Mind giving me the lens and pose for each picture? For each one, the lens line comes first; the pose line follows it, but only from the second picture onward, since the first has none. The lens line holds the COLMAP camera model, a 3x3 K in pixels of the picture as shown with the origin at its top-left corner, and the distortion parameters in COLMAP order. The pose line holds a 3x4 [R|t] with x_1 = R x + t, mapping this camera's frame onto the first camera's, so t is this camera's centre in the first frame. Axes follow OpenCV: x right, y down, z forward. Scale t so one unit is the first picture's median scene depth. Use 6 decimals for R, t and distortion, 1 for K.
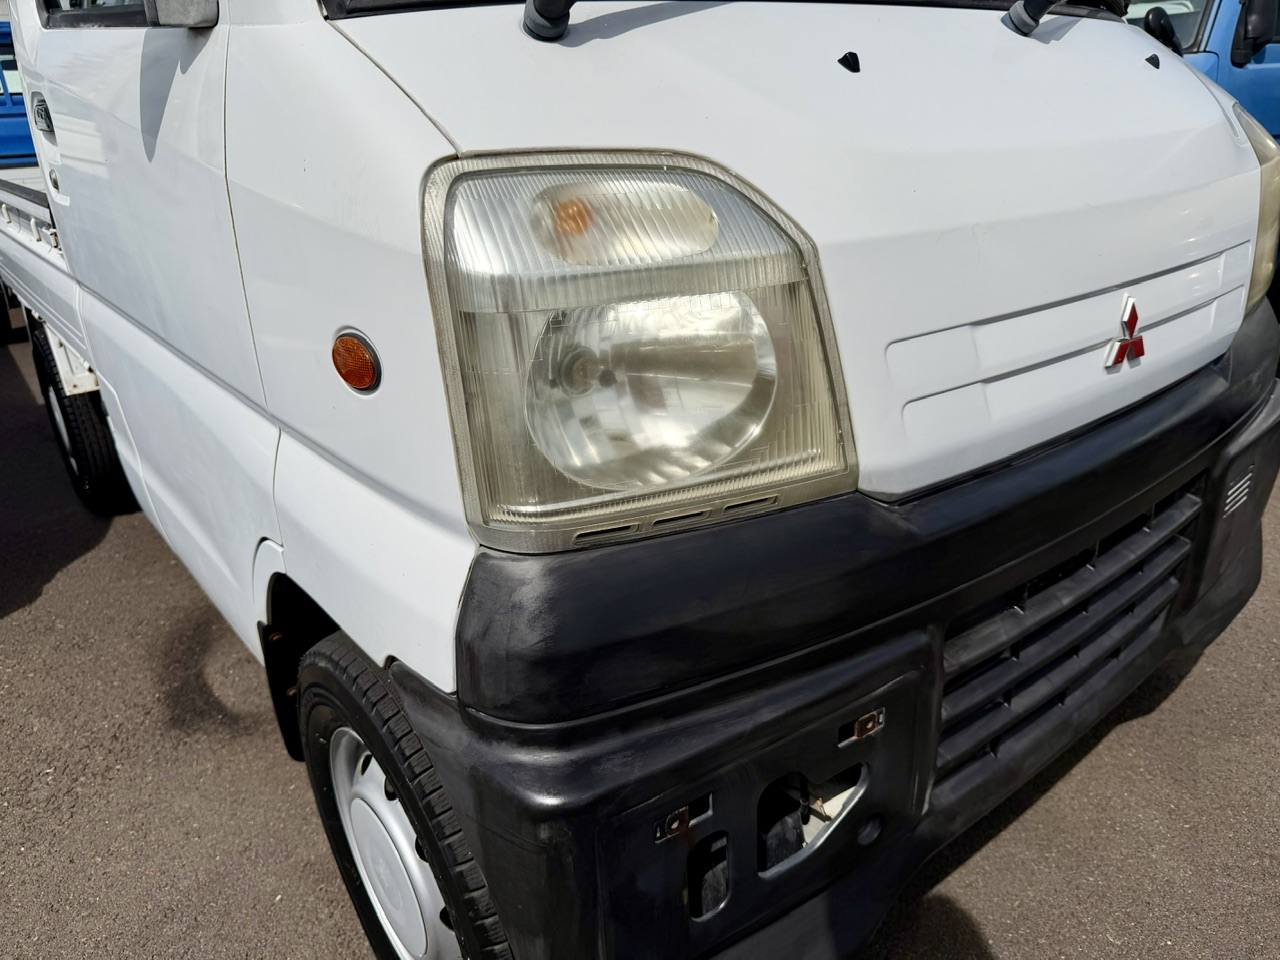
lens RADIAL K [[900.6, 0, 649.5], [0, 900.6, 483.1], [0, 0, 1]] dist [0.006362, -0.032426]
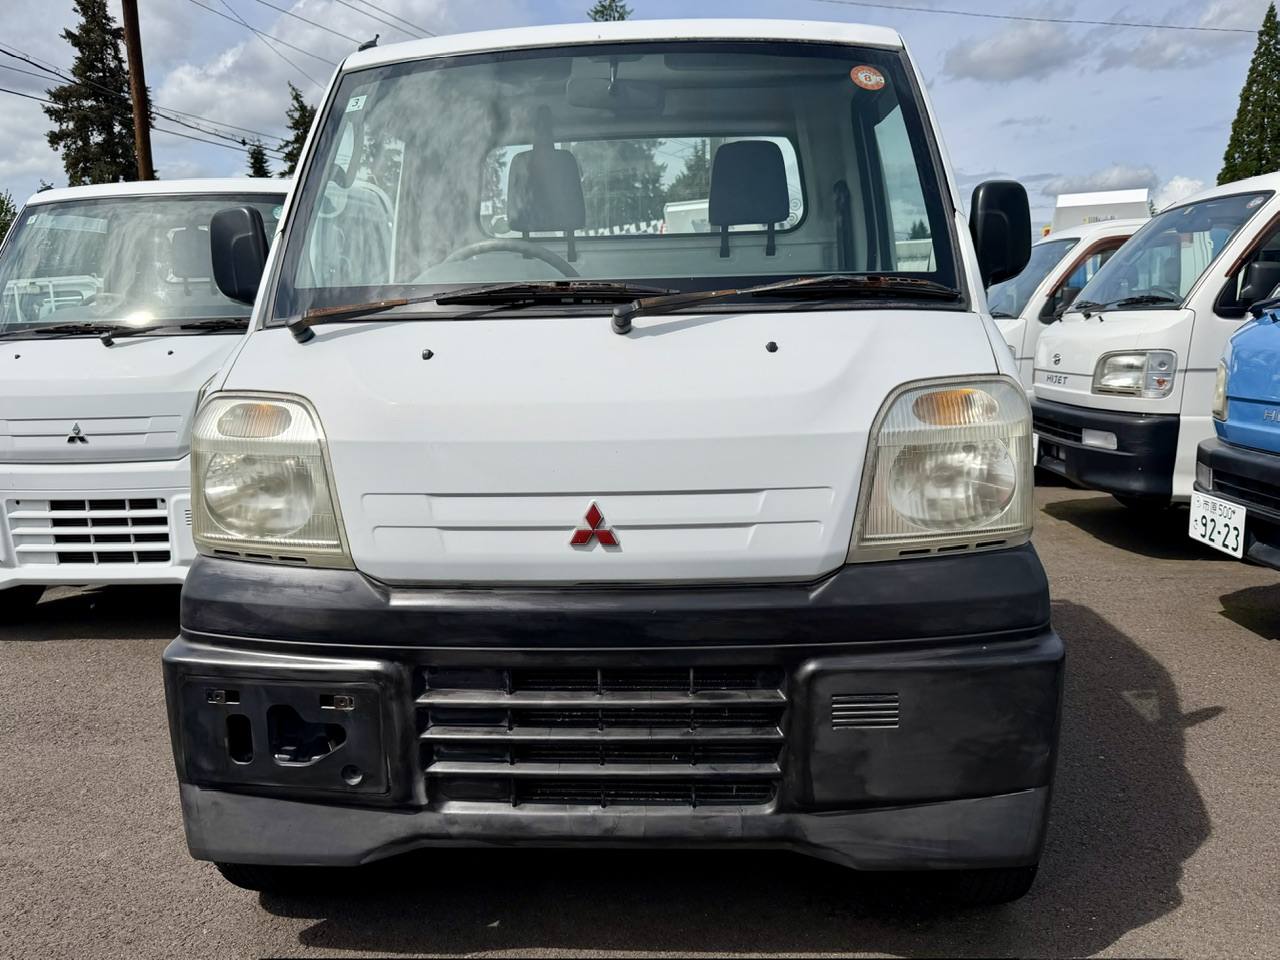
lens RADIAL K [[935.9, 0, 659.5], [0, 935.9, 482.3], [0, 0, 1]] dist [0.147071, -0.266927]
pose [[0.740618, 0.126530, -0.659905, 2.174472], [-0.257064, 0.960750, -0.104292, -0.136637], [0.620808, 0.246879, 0.744075, -0.149718]]
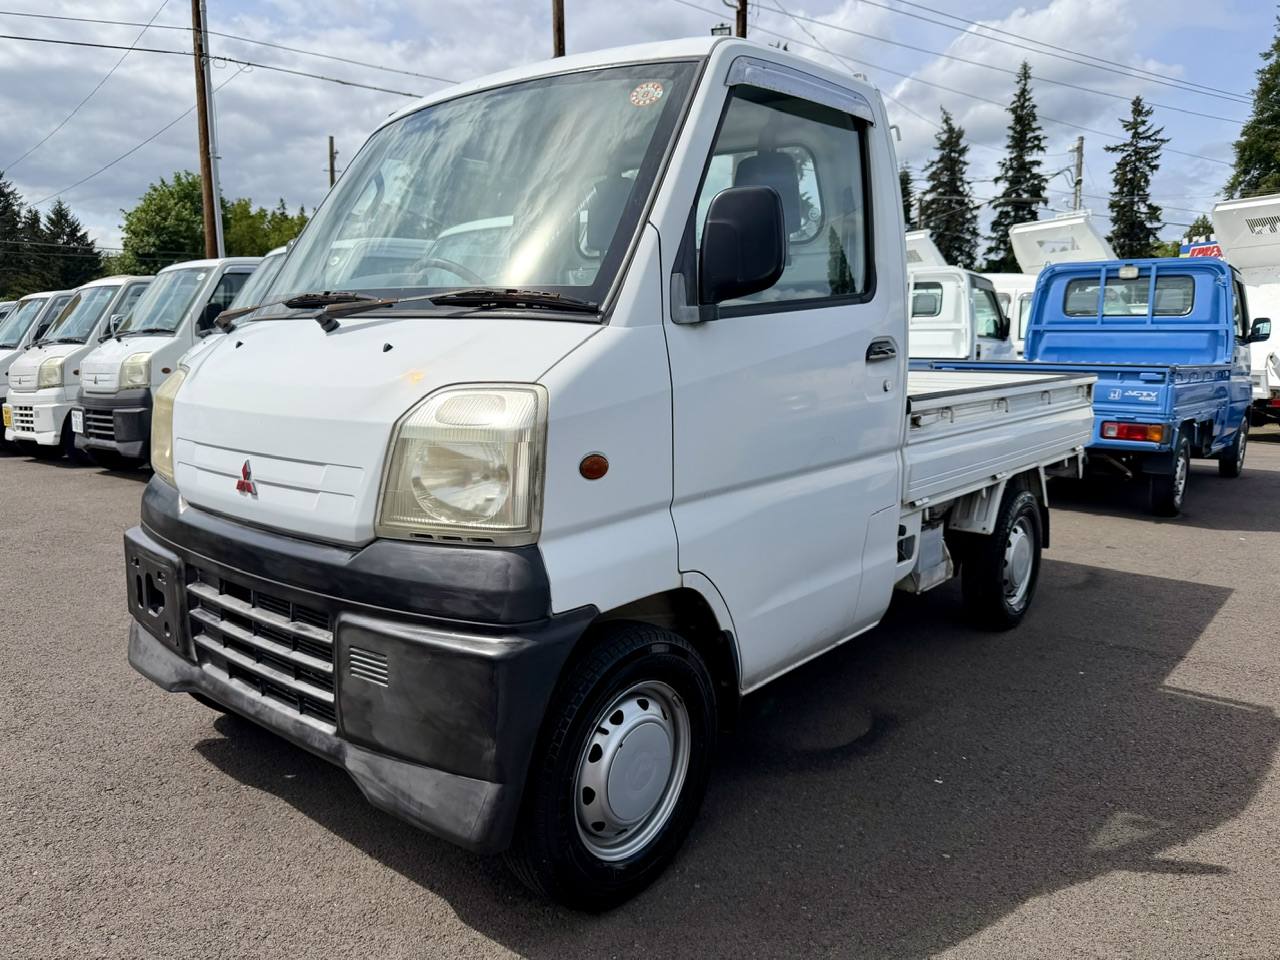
lens RADIAL K [[906.4, 0, 655.8], [0, 906.4, 486.9], [0, 0, 1]] dist [0.047899, -0.110109]
pose [[0.204536, 0.193157, -0.959612, 3.475054], [-0.385943, 0.916835, 0.102285, -0.921553], [0.899562, 0.349435, 0.262074, 1.711403]]
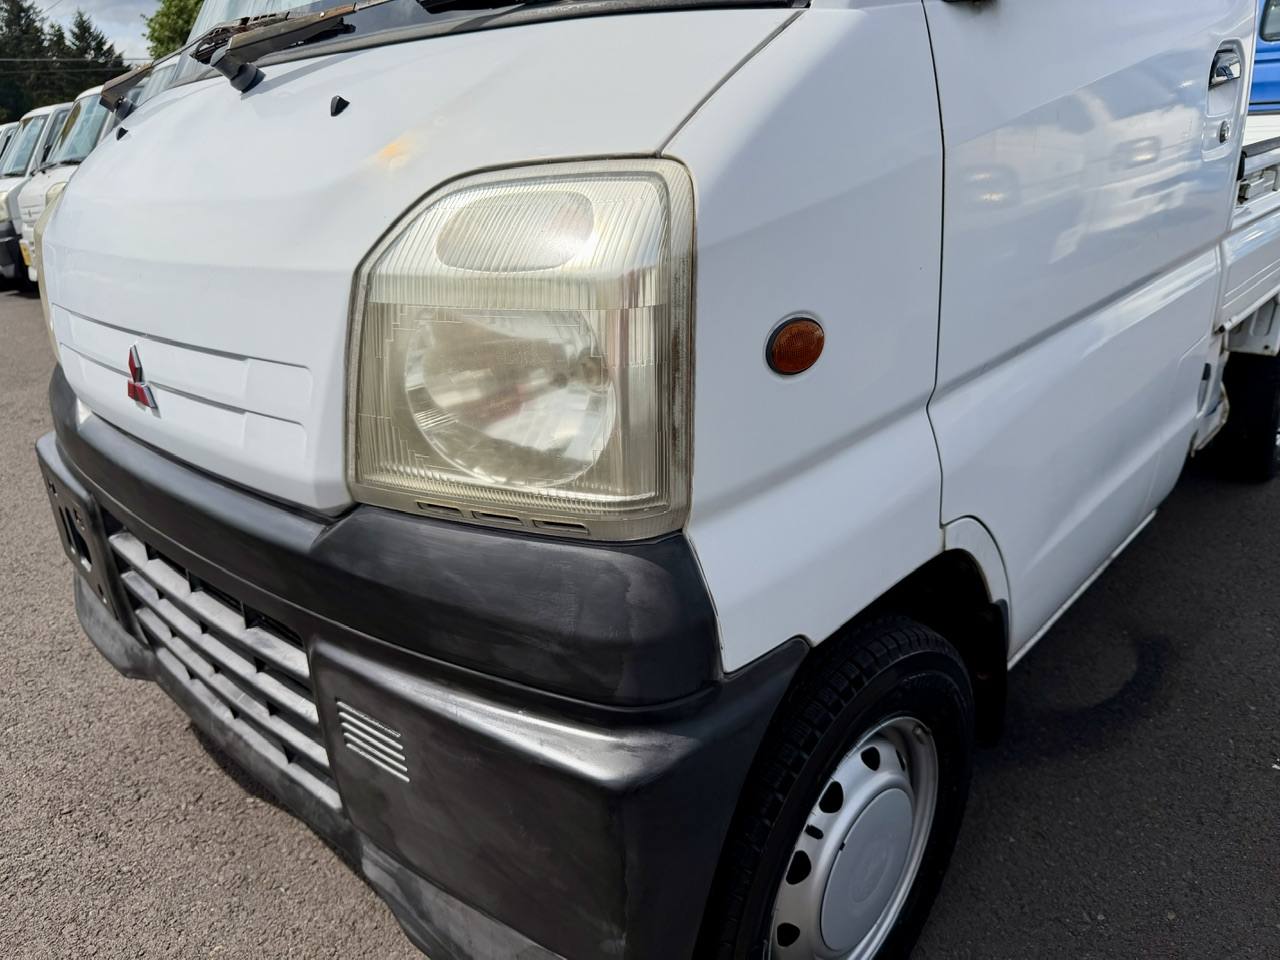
lens RADIAL K [[900.6, 0, 649.5], [0, 900.6, 483.1], [0, 0, 1]] dist [0.006362, -0.032426]
pose [[0.143606, 0.392016, -0.908681, 2.223236], [-0.322561, 0.886597, 0.331512, -0.821138], [0.935592, 0.245498, 0.253770, 1.777829]]
